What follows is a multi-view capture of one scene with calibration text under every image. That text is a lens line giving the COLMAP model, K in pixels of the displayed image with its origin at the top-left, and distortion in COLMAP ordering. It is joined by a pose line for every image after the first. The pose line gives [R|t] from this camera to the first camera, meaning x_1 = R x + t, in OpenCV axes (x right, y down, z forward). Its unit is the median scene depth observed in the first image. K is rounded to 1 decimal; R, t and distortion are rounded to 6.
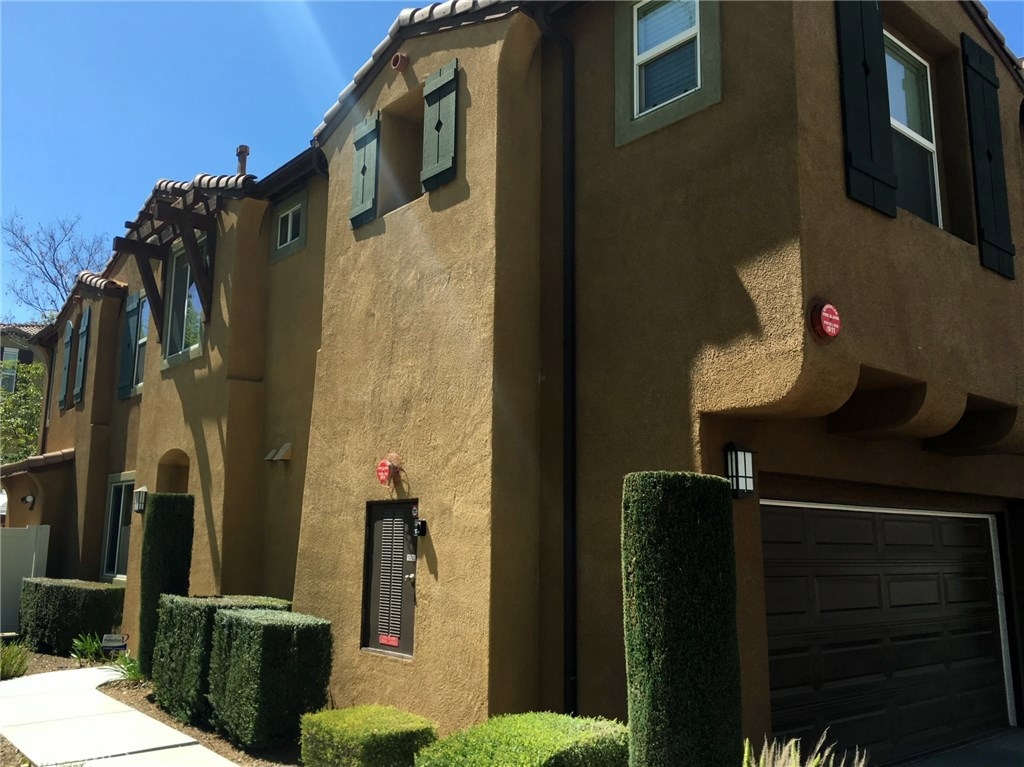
lens RADIAL K [[867.5, 0, 512.9], [0, 867.5, 377.2], [0, 0, 1]] dist [0.070148, -0.107487]
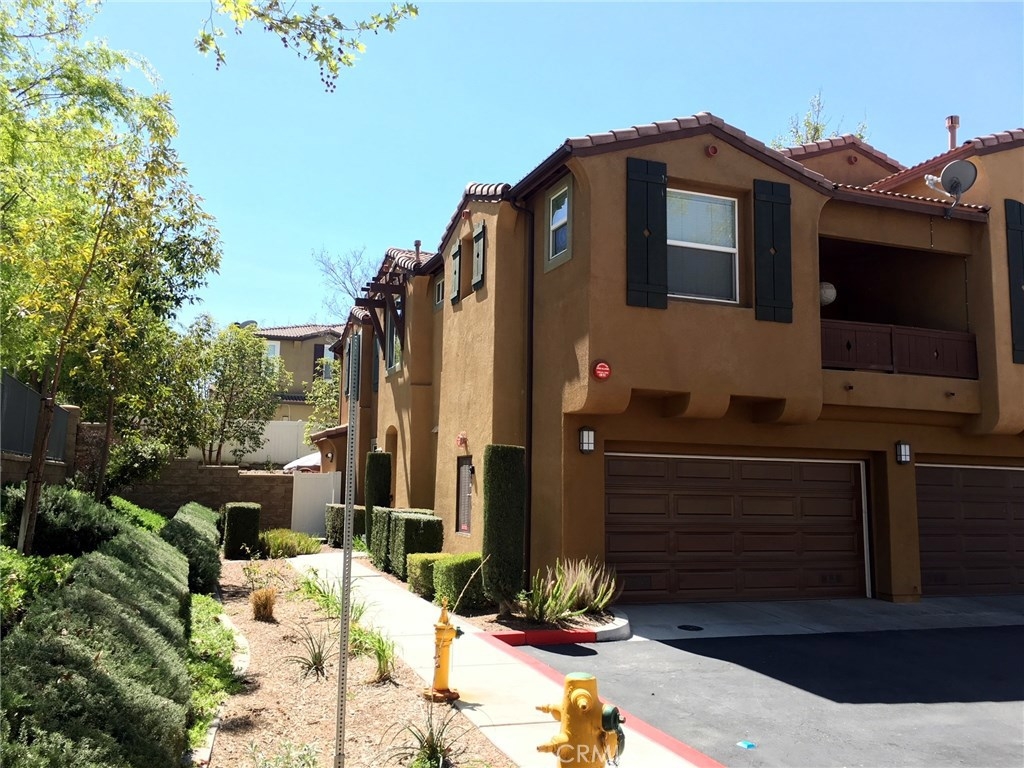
lens RADIAL K [[863.8, 0, 510.4], [0, 863.8, 371.7], [0, 0, 1]] dist [0.078792, -0.104786]
pose [[0.941296, -0.041493, -0.335022, 0.550974], [0.057325, 0.997651, 0.037502, -0.099110], [0.332679, -0.054505, 0.941464, -0.682558]]
